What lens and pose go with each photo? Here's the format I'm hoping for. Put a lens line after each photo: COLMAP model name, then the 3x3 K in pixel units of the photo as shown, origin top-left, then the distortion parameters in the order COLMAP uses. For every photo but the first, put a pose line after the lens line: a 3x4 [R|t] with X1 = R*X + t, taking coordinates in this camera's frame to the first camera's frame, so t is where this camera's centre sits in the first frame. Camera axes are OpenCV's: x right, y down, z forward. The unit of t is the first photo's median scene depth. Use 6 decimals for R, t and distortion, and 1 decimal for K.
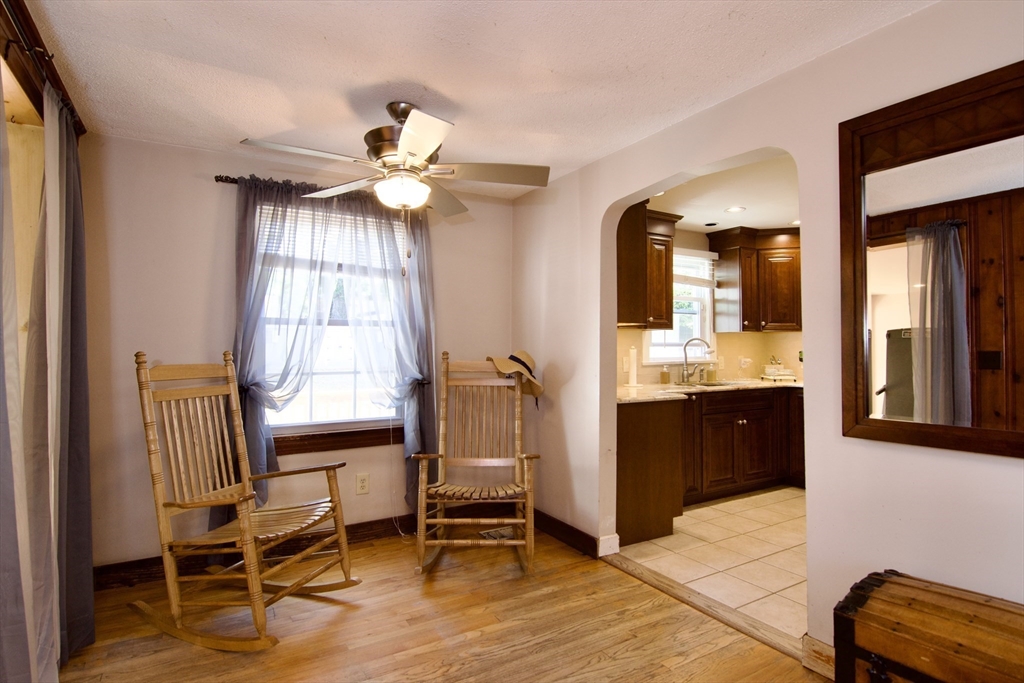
lens RADIAL K [[529.5, 0, 512.4], [0, 529.5, 338.7], [0, 0, 1]] dist [-0.002262, -0.014203]
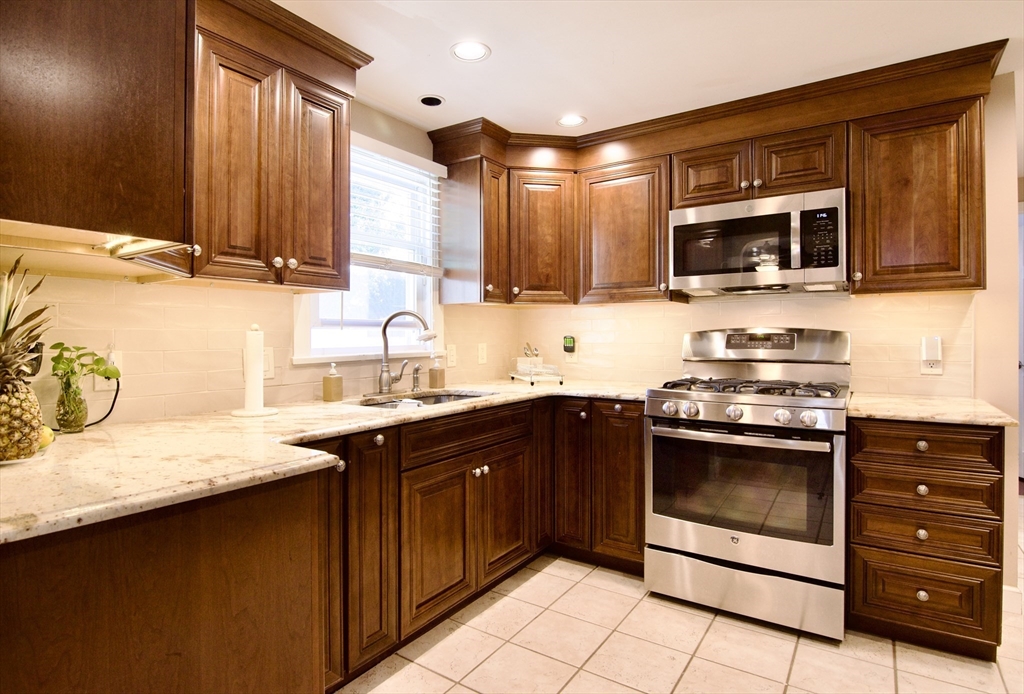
lens RADIAL K [[535.9, 0, 506.5], [0, 535.9, 343.6], [0, 0, 1]] dist [-0.018166, 0.000565]
pose [[0.903959, -0.006202, 0.427573, 0.202941], [-0.008601, 0.999429, 0.032680, 0.012438], [-0.427532, -0.033219, 0.903390, 0.451380]]
